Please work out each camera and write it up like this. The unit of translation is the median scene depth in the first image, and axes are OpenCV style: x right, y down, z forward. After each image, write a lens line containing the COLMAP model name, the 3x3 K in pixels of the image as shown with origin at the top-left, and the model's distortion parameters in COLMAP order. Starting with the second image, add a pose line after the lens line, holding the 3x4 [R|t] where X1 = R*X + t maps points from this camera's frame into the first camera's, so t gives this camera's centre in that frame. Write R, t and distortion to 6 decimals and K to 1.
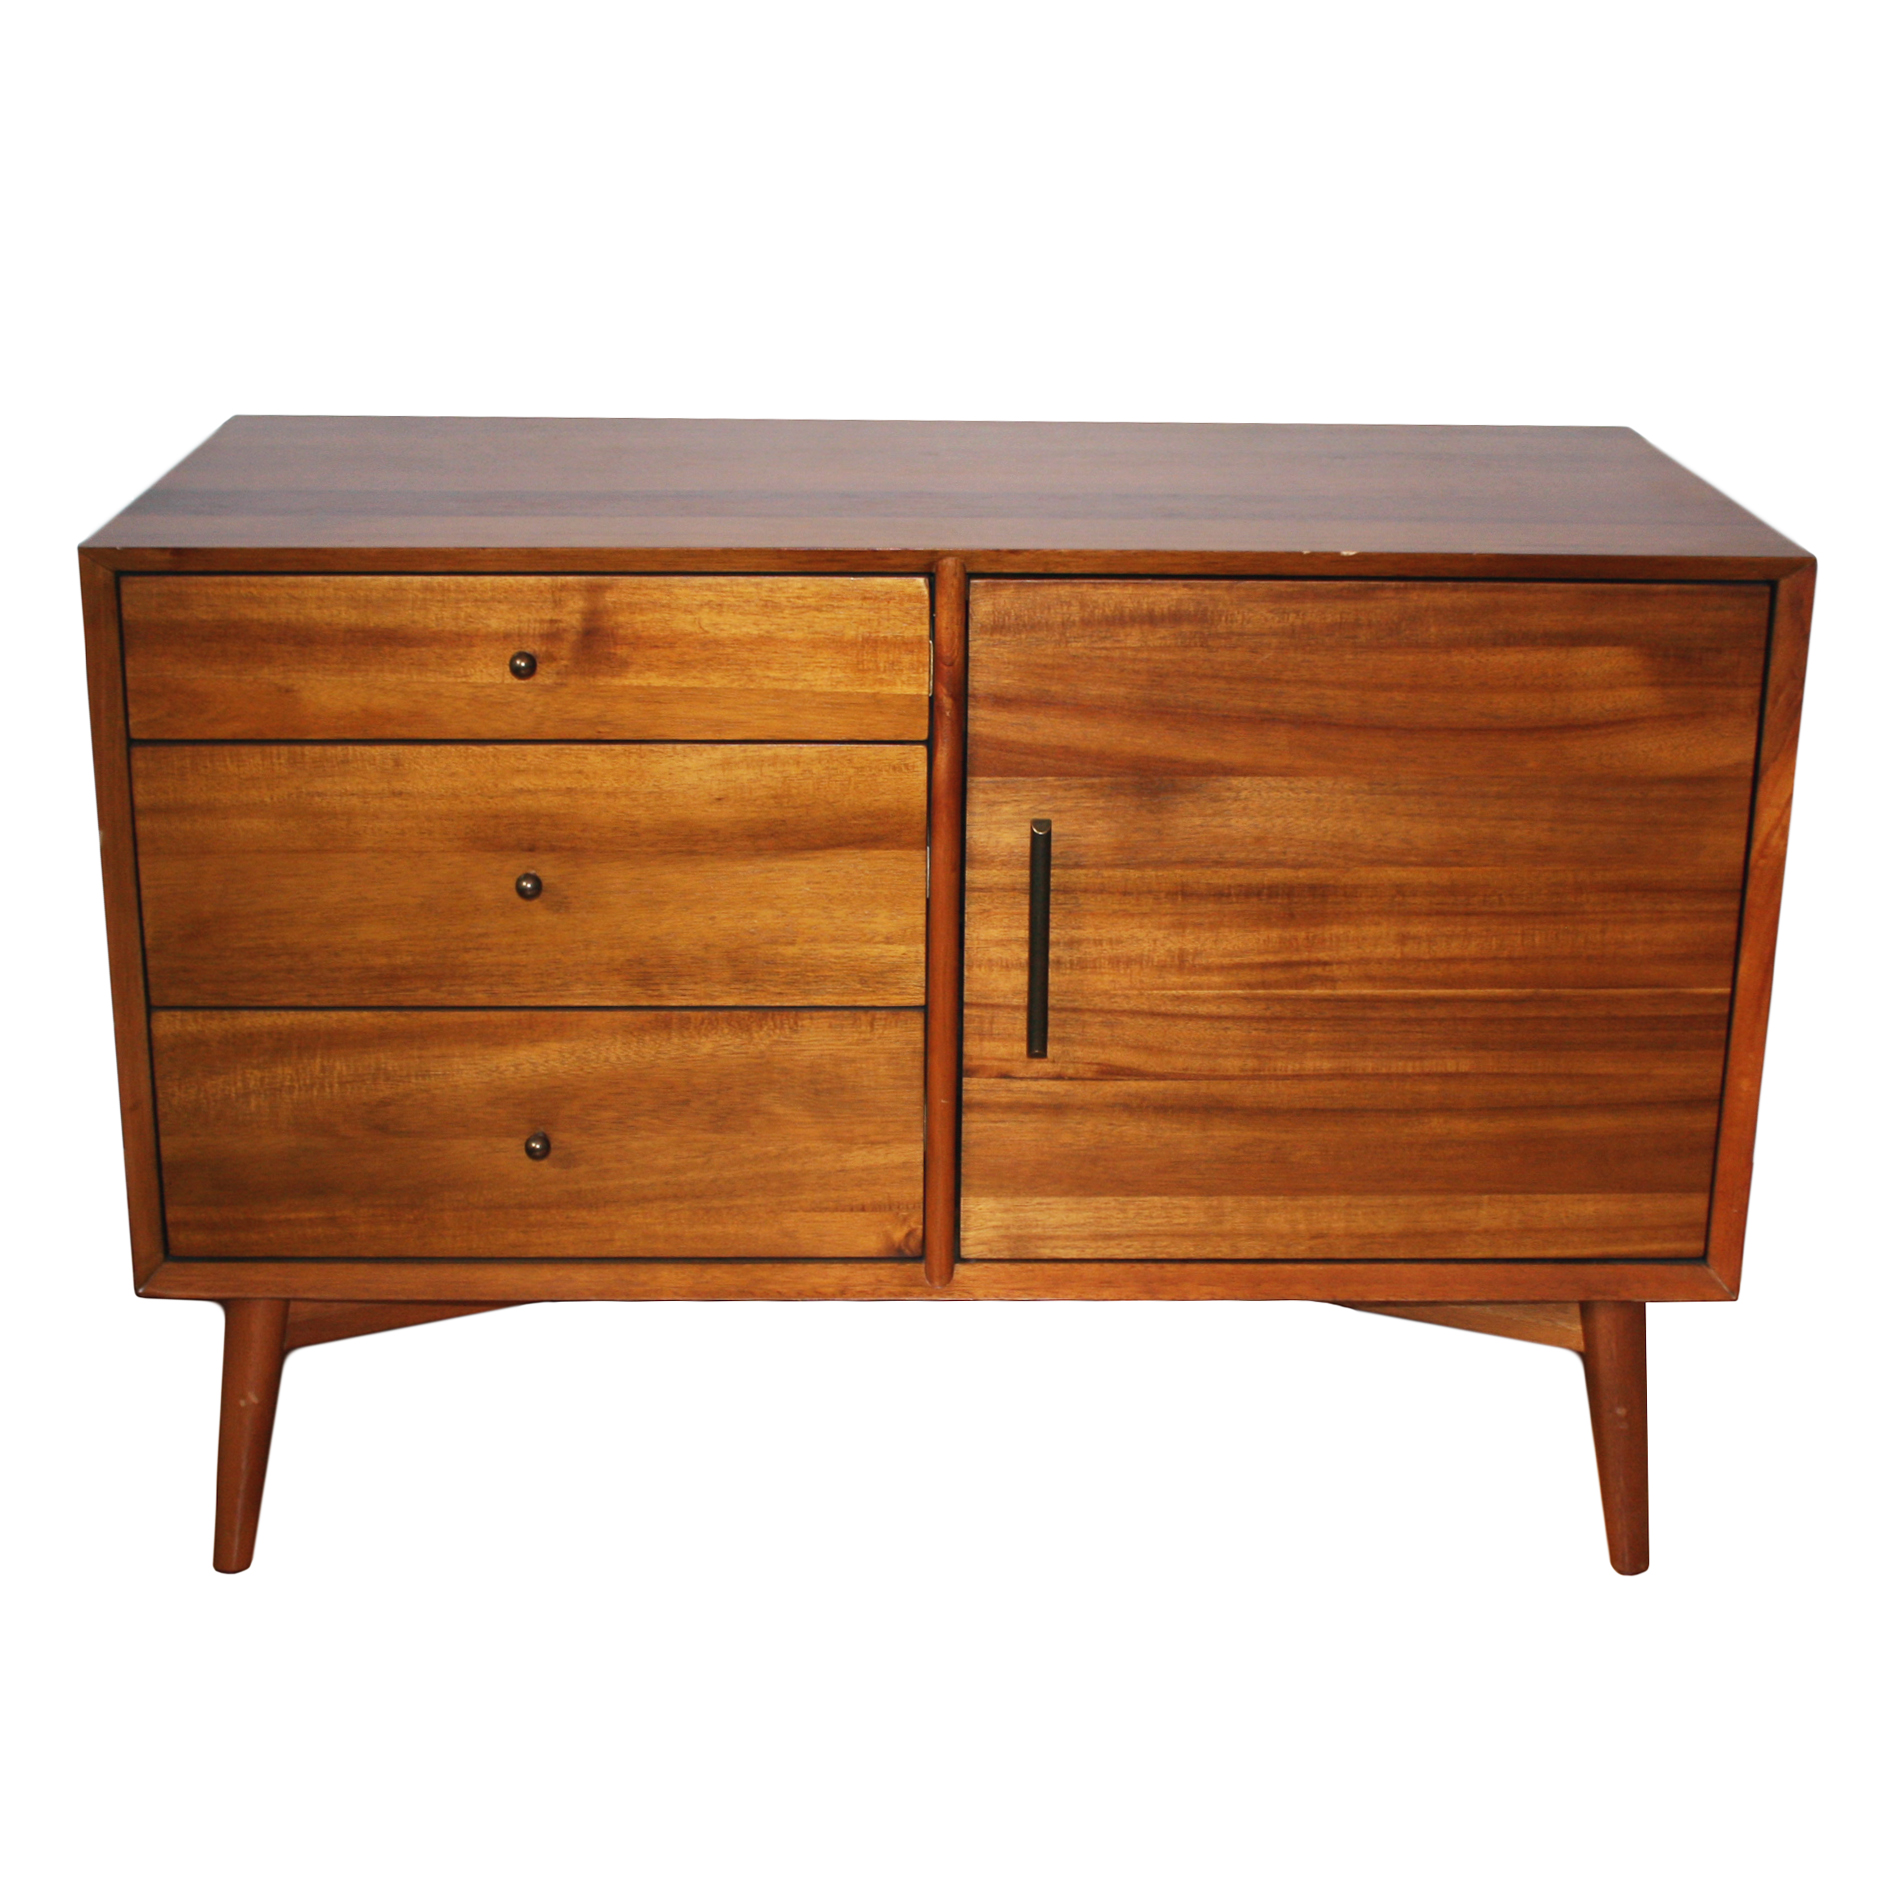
lens RADIAL K [[3622.1, 0, 950.0], [0, 3622.1, 949.5], [0, 0, 1]] dist [-0.219991, -0.237970]
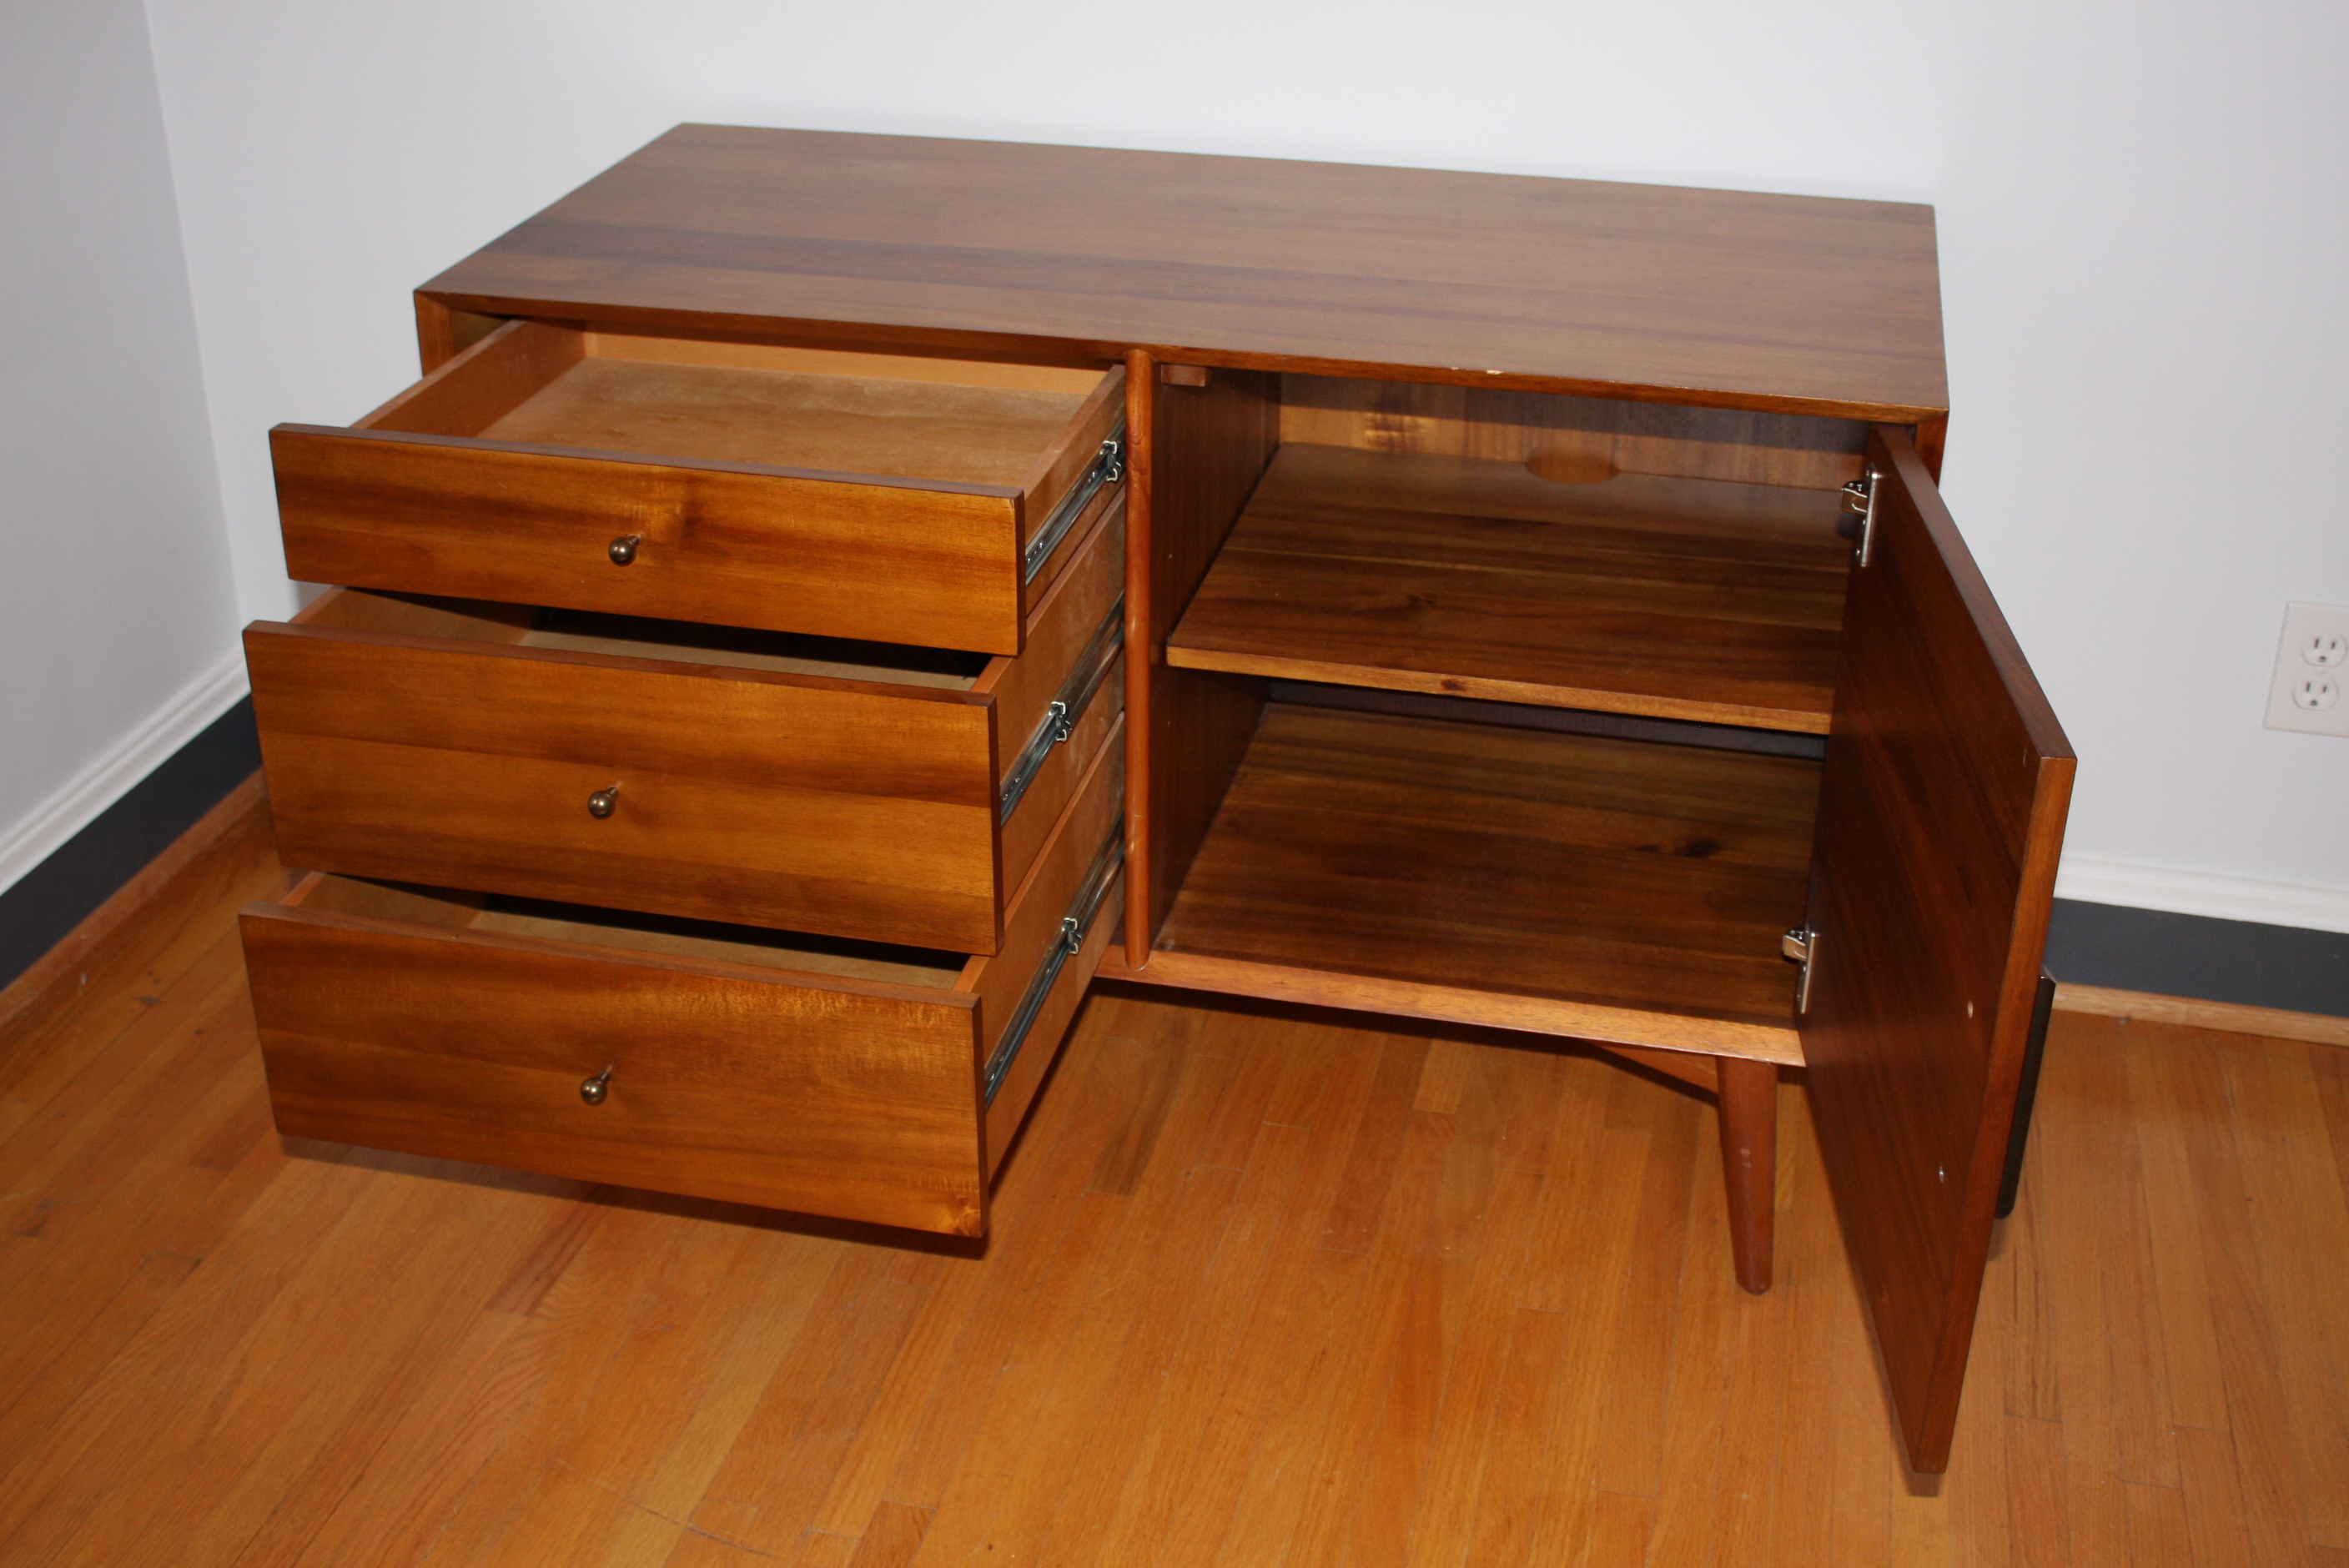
lens RADIAL K [[2732.3, 0, 1174.5], [0, 2732.3, 784.0], [0, 0, 1]] dist [-0.086443, 0.061956]
pose [[0.999686, 0.016145, -0.019143, 0.047012], [-0.014346, 0.995781, 0.090631, -0.085155], [0.020525, -0.090328, 0.995701, 0.257394]]
